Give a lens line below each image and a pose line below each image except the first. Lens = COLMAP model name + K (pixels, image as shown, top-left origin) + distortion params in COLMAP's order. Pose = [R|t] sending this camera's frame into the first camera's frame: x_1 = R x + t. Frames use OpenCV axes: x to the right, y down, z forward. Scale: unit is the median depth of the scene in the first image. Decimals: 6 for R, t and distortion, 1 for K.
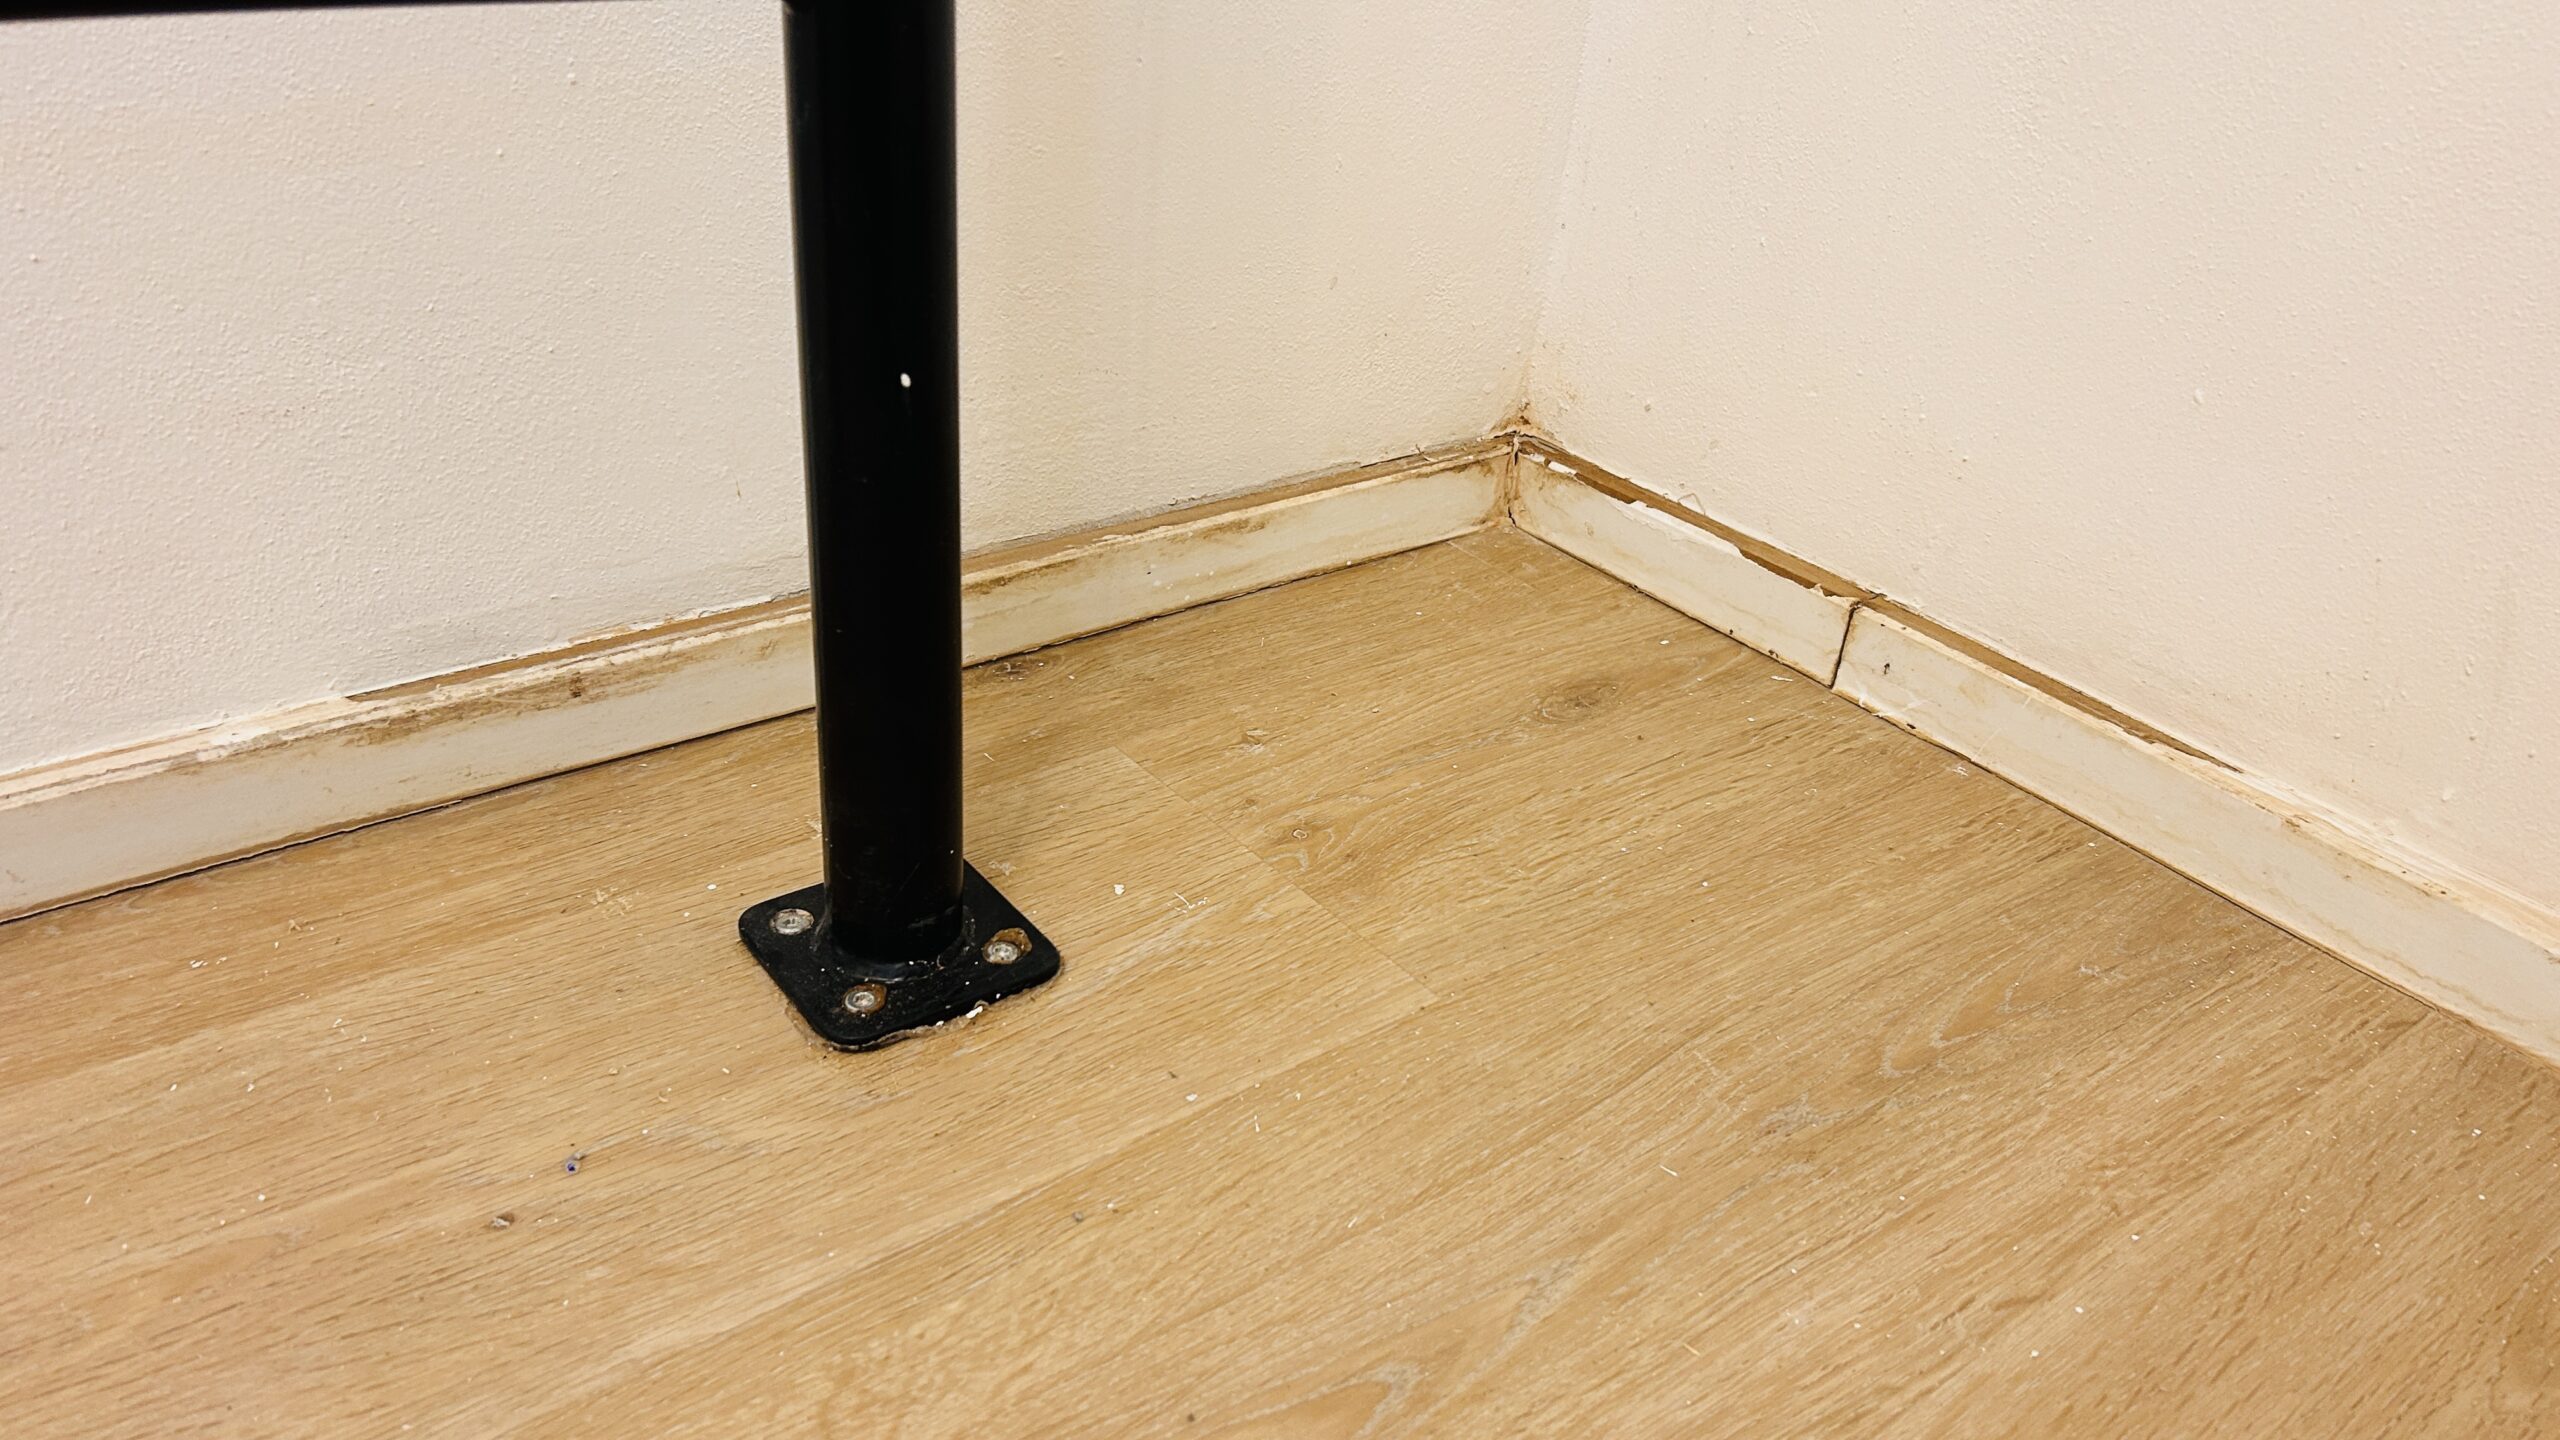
lens RADIAL K [[1967.0, 0, 1299.3], [0, 1967.0, 726.3], [0, 0, 1]] dist [0.048377, -0.064302]
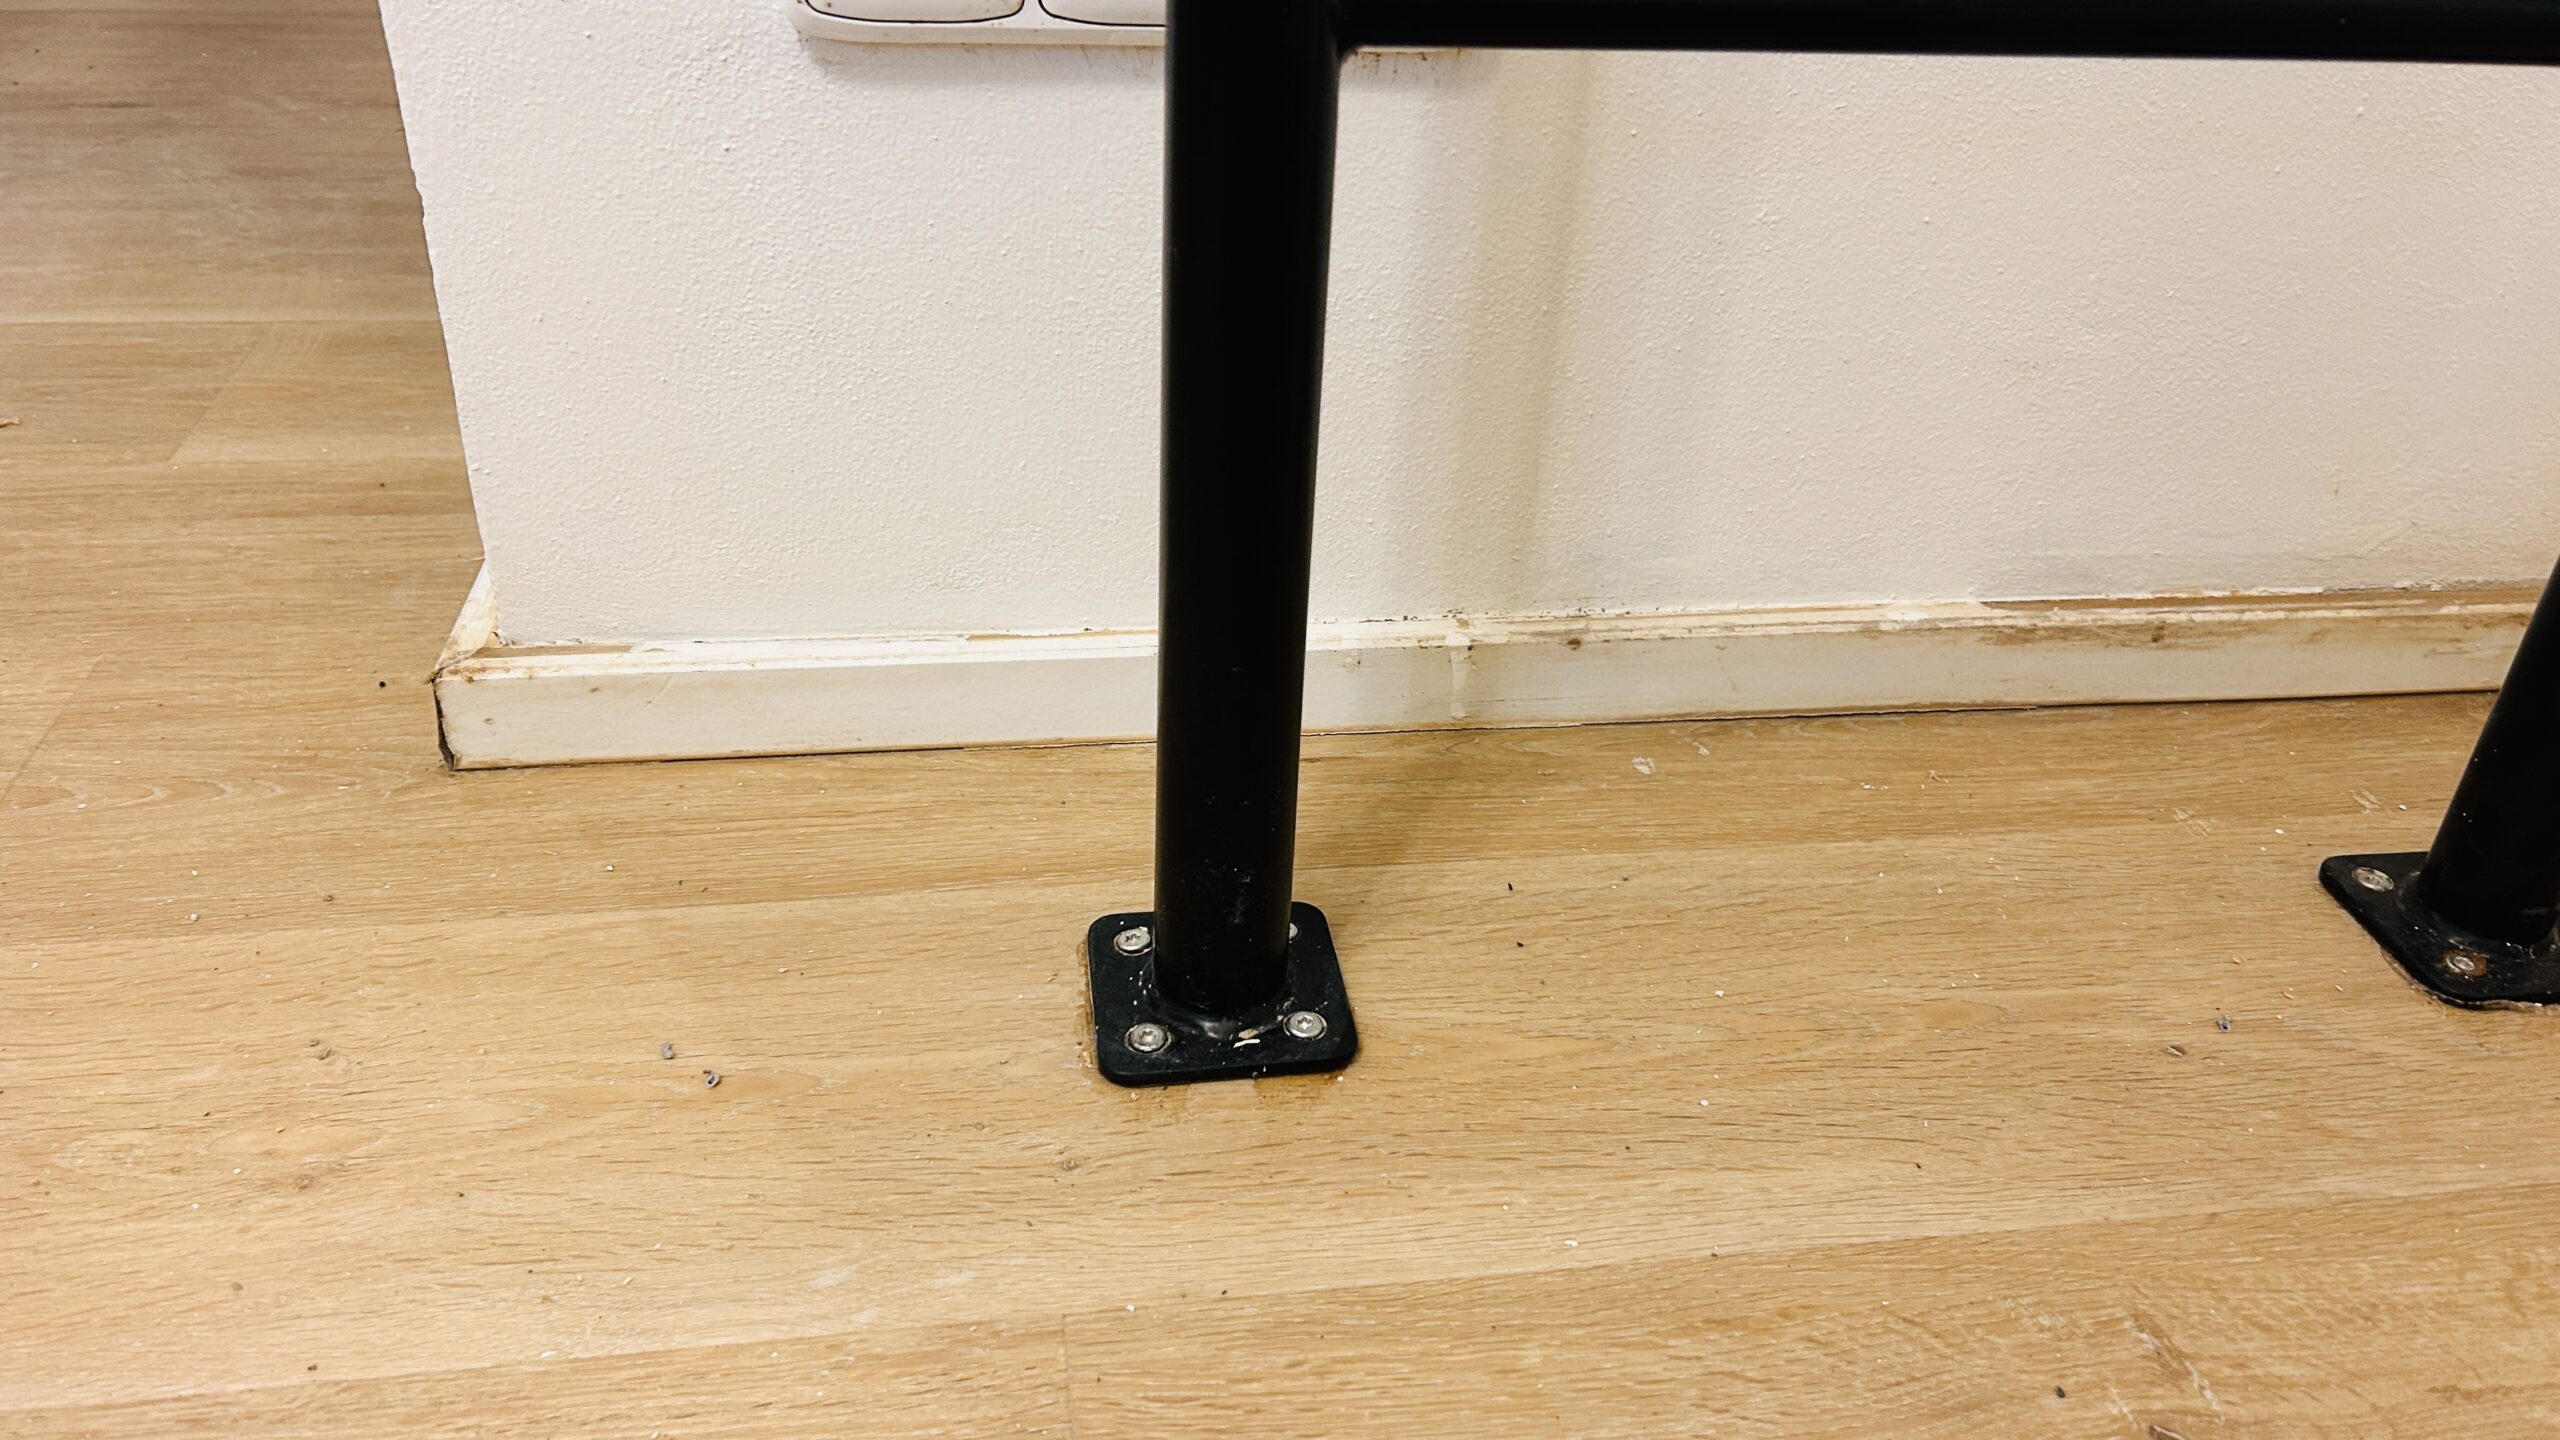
lens RADIAL K [[1967.0, 0, 1261.5], [0, 1967.0, 740.7], [0, 0, 1]] dist [0.048377, -0.064302]
pose [[0.865397, 0.232672, -0.443792, -0.331266], [-0.227917, 0.971515, 0.064908, 0.096238], [0.446253, 0.044977, 0.893776, -0.291851]]
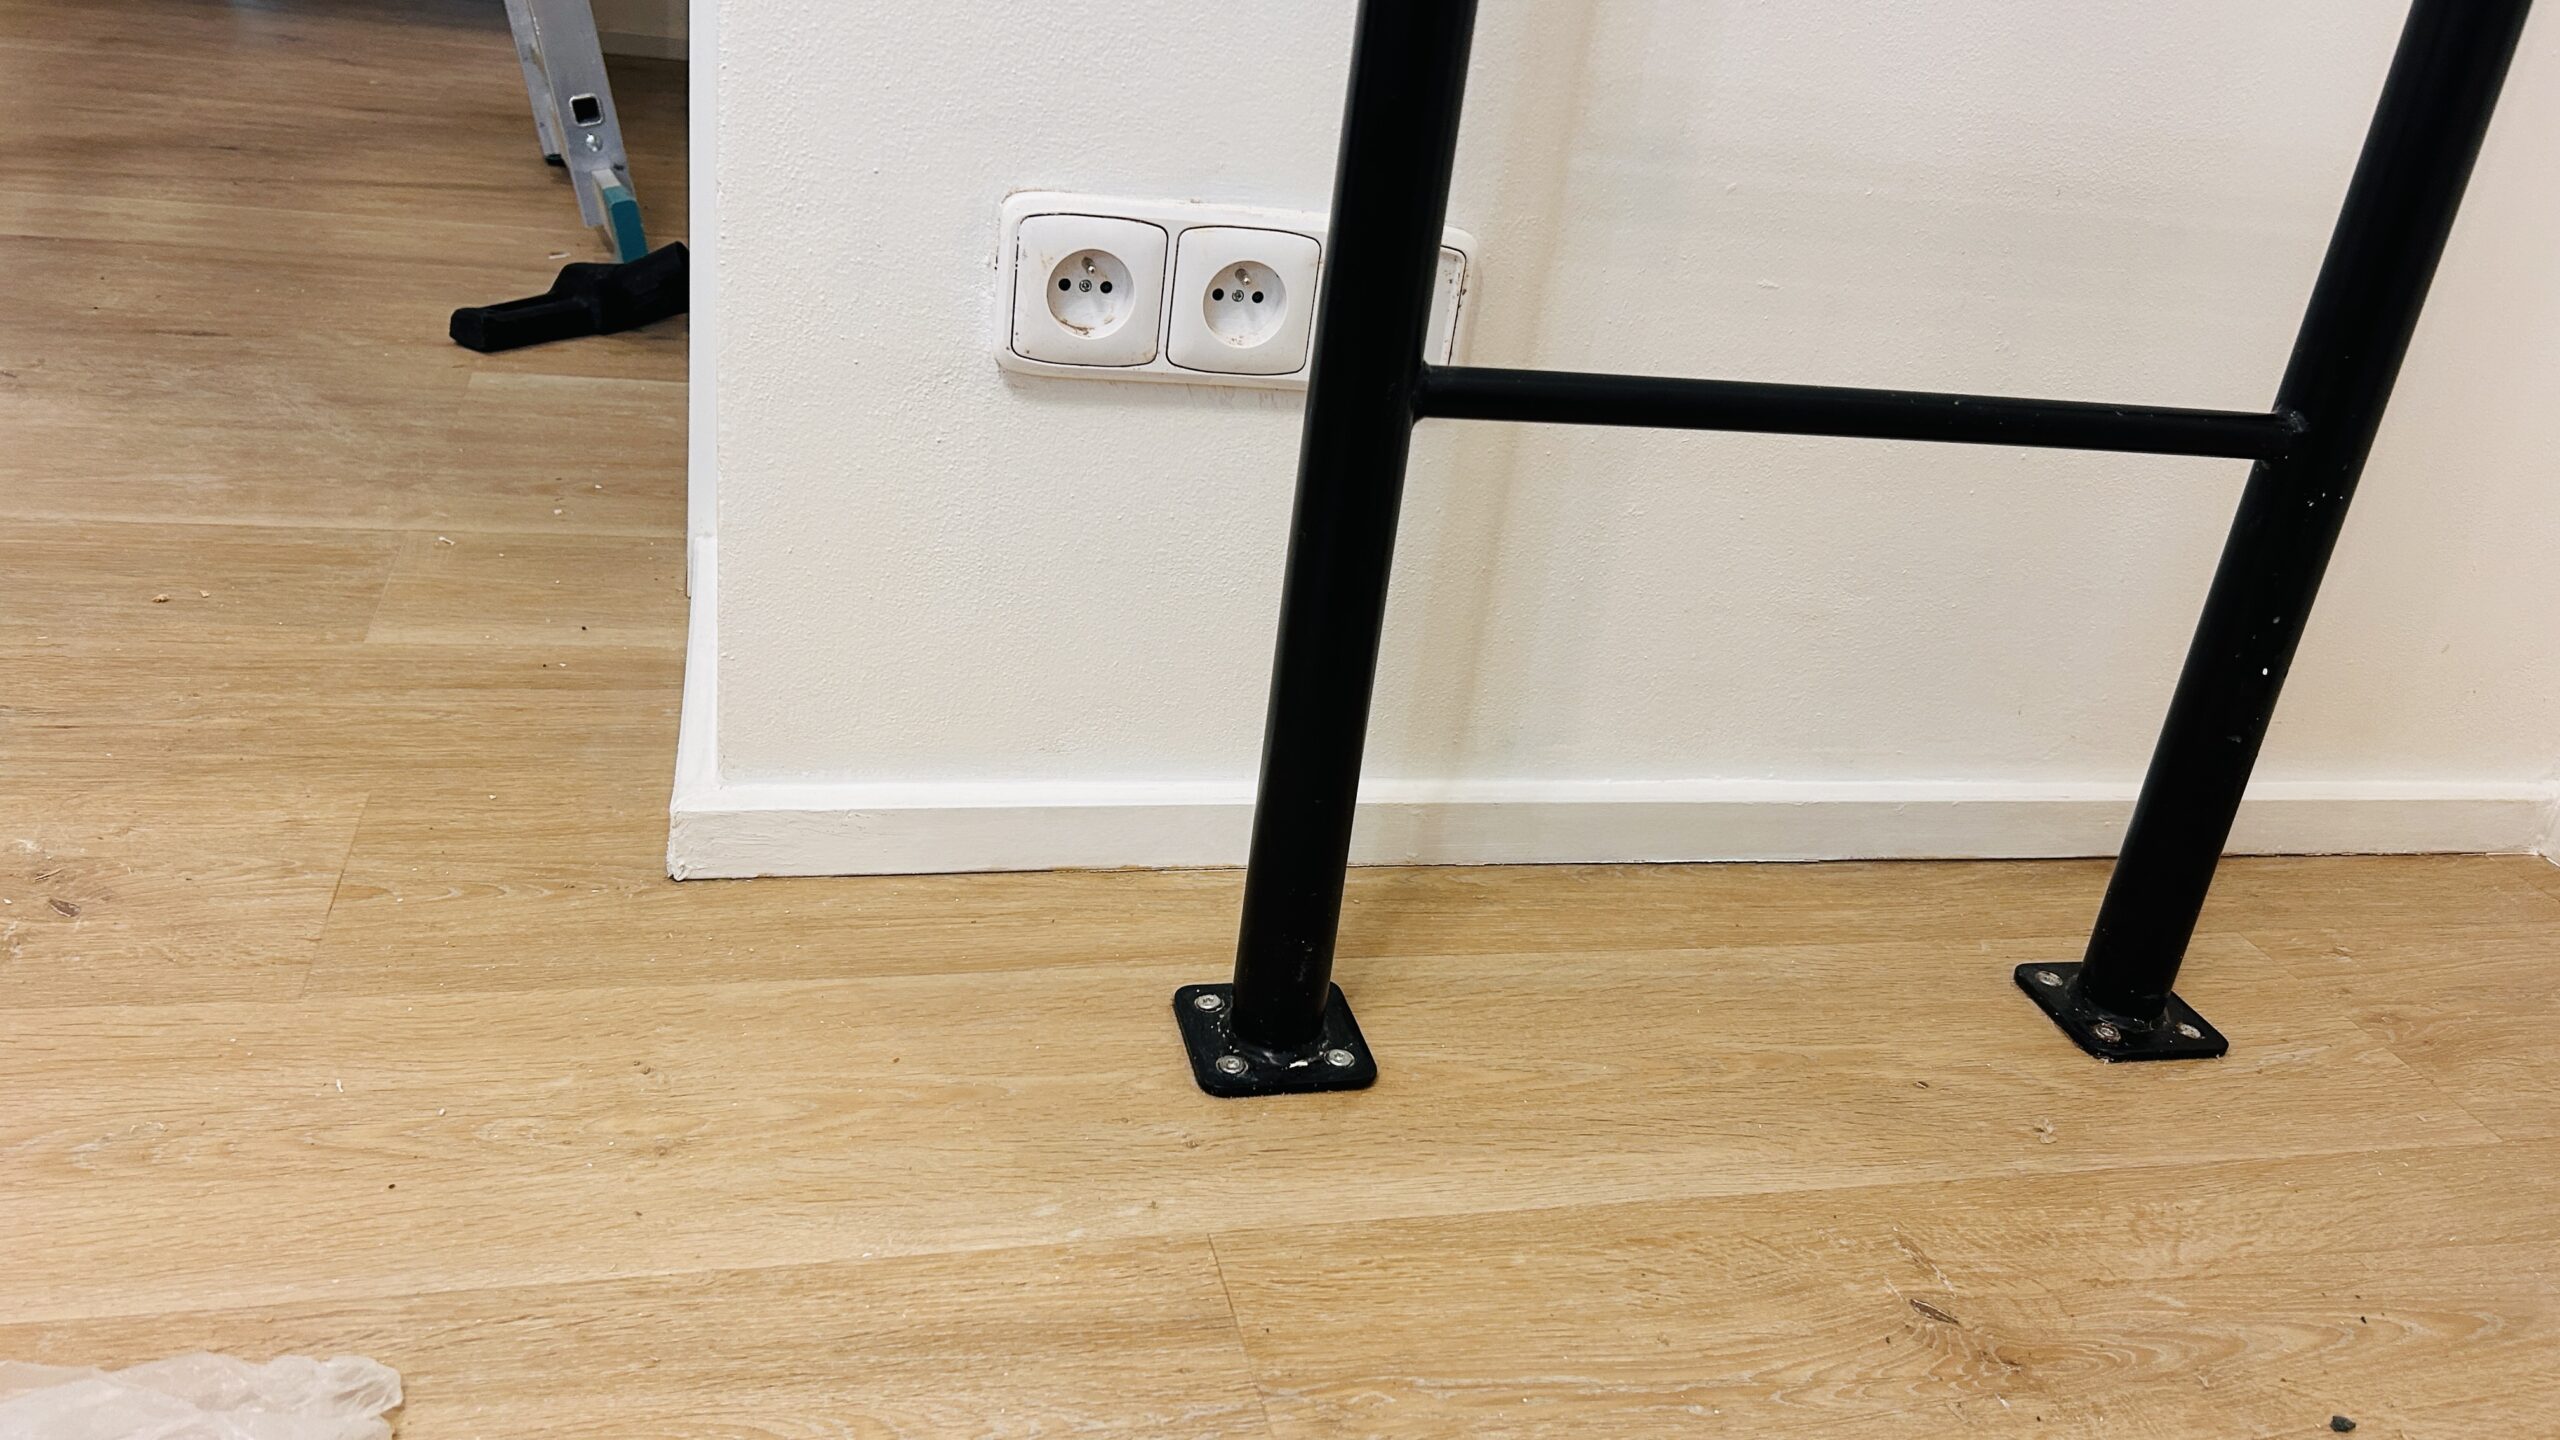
lens RADIAL K [[1967.0, 0, 1262.1], [0, 1967.0, 711.6], [0, 0, 1]] dist [0.048377, -0.064302]
pose [[0.907138, 0.202225, -0.369060, -0.296369], [-0.247128, 0.965821, -0.078214, 0.178718], [0.340629, 0.162156, 0.926109, -0.763505]]
